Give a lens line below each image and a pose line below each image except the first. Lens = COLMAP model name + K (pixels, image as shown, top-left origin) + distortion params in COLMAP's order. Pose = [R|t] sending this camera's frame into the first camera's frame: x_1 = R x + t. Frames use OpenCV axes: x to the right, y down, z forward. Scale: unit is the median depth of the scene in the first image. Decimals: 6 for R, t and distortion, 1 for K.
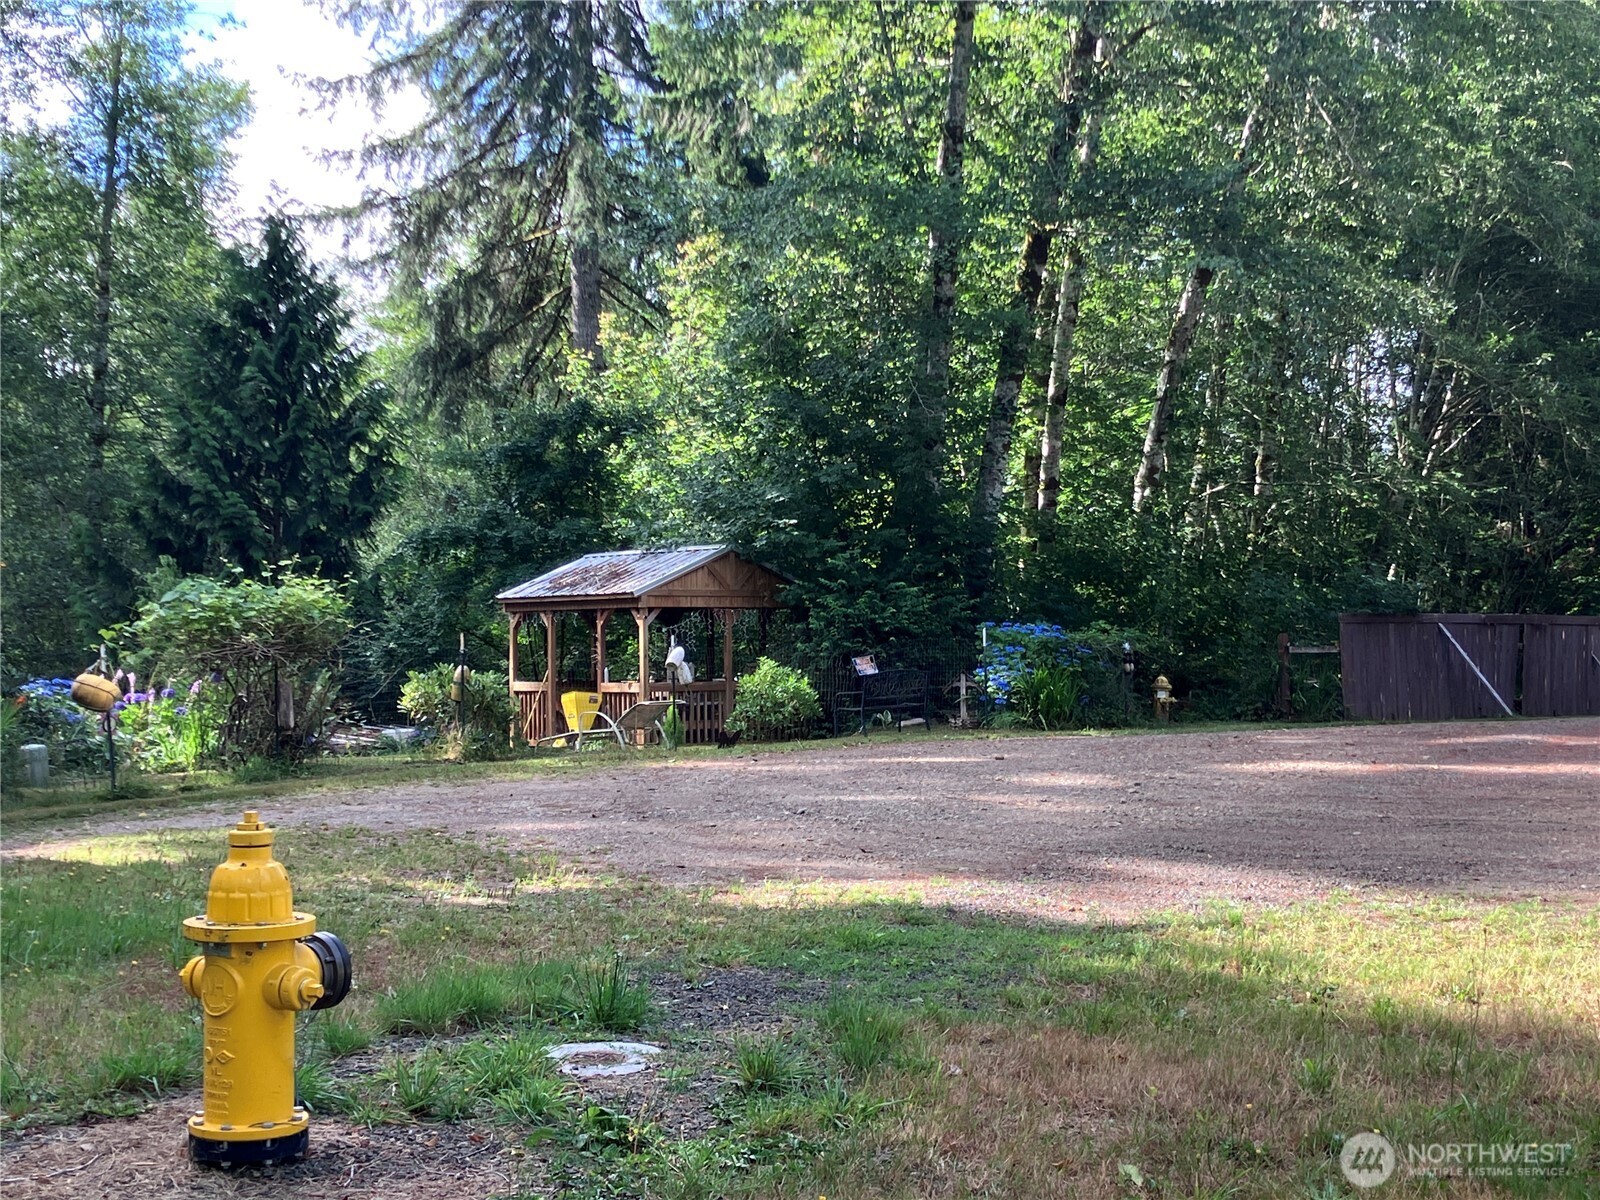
lens RADIAL K [[2275.6, 0, 803.4], [0, 2275.6, 614.3], [0, 0, 1]] dist [0.195048, -0.625865]
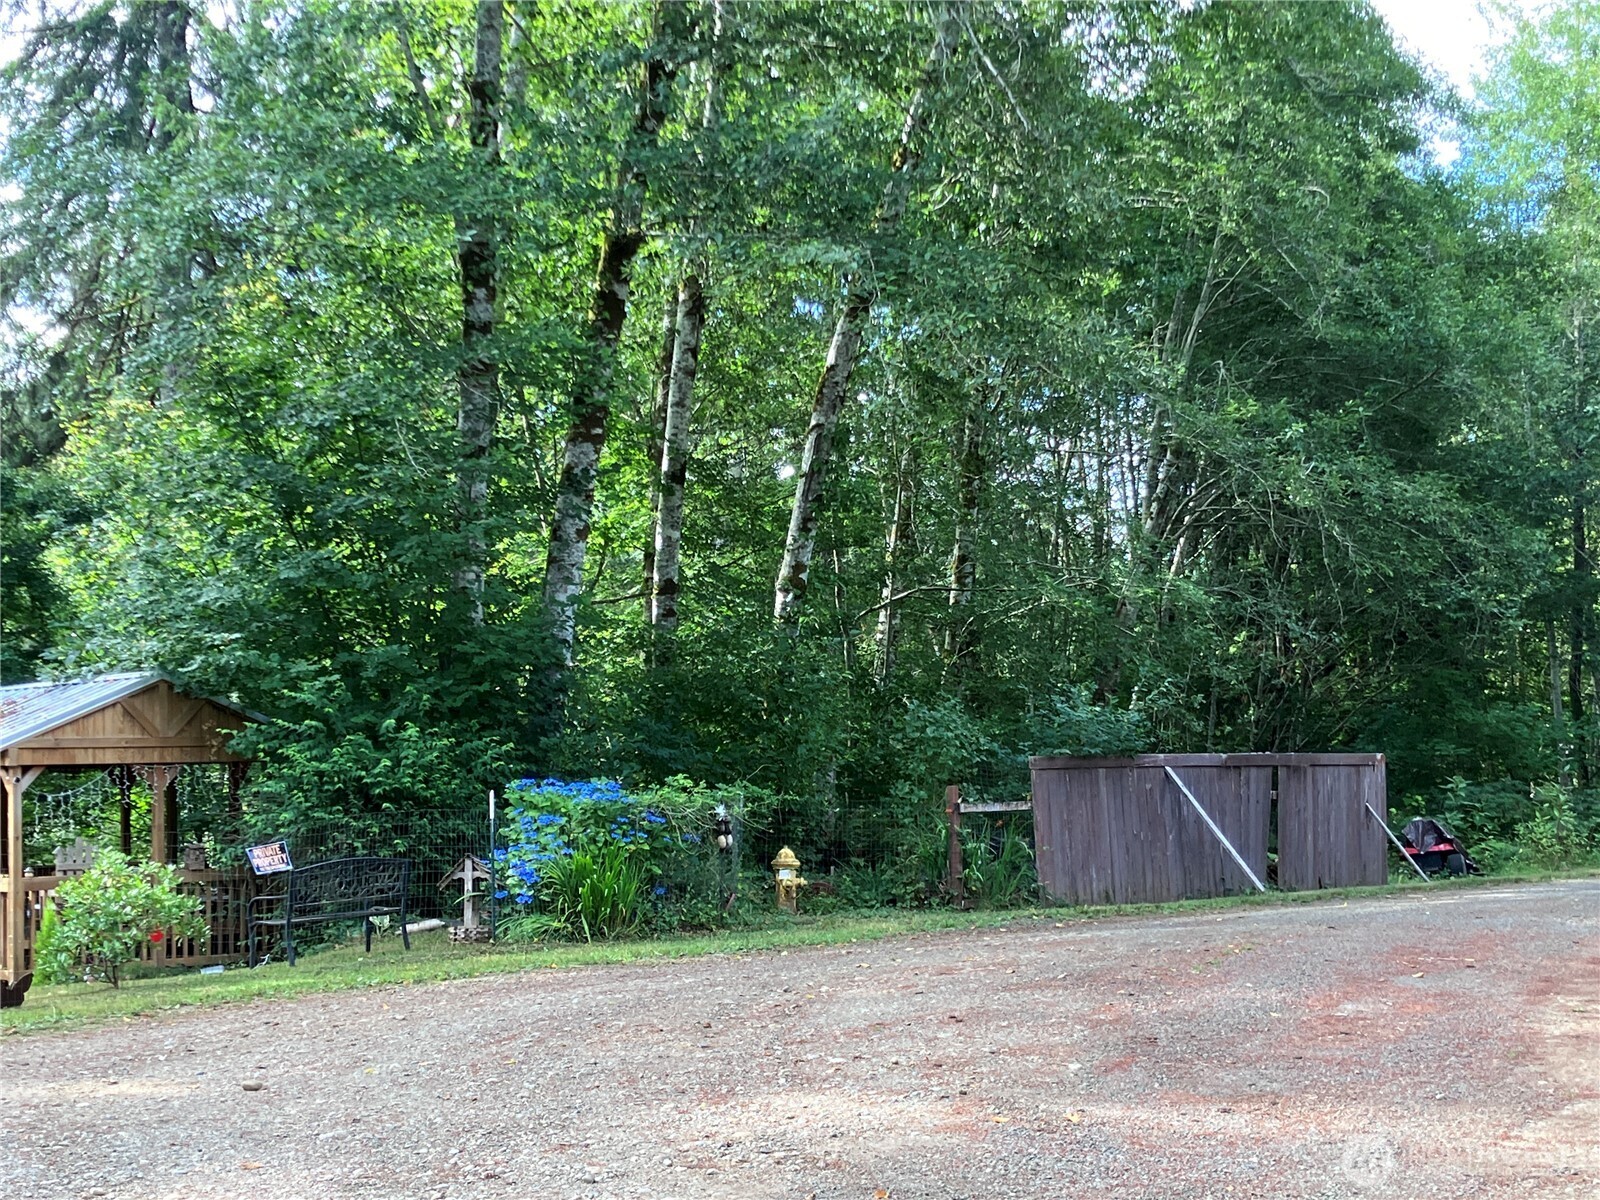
lens RADIAL K [[2316.4, 0, 795.7], [0, 2316.4, 635.2], [0, 0, 1]] dist [0.245047, -0.985030]
pose [[0.995513, -0.009024, 0.094193, 0.087421], [0.013486, 0.998811, -0.046849, -0.005407], [-0.093658, 0.047909, 0.994451, 0.260887]]
